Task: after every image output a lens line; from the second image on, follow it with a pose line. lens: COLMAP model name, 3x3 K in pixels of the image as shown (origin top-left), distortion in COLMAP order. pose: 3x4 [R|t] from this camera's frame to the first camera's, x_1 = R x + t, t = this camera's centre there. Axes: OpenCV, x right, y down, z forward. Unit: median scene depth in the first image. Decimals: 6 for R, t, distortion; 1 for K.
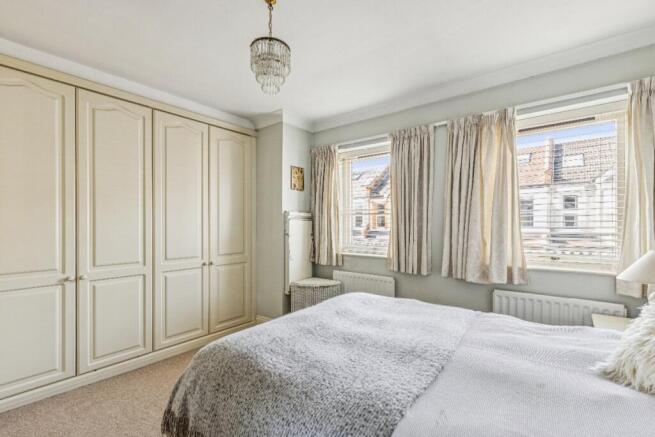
lens RADIAL K [[298.1, 0, 326.6], [0, 298.1, 221.8], [0, 0, 1]] dist [0.003154, 0.000433]
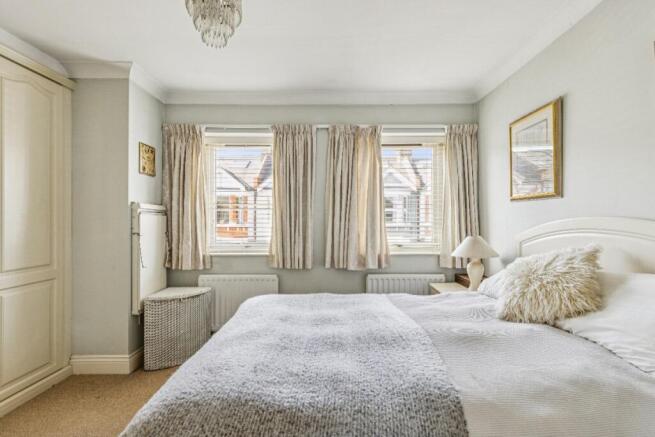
lens RADIAL K [[298.1, 0, 331.0], [0, 298.1, 219.0], [0, 0, 1]] dist [0.003154, 0.000433]
pose [[0.774581, 0.001675, 0.632473, -0.262721], [-0.004261, 0.999988, 0.002571, 0.001556], [-0.632461, -0.004686, 0.774578, 0.141300]]
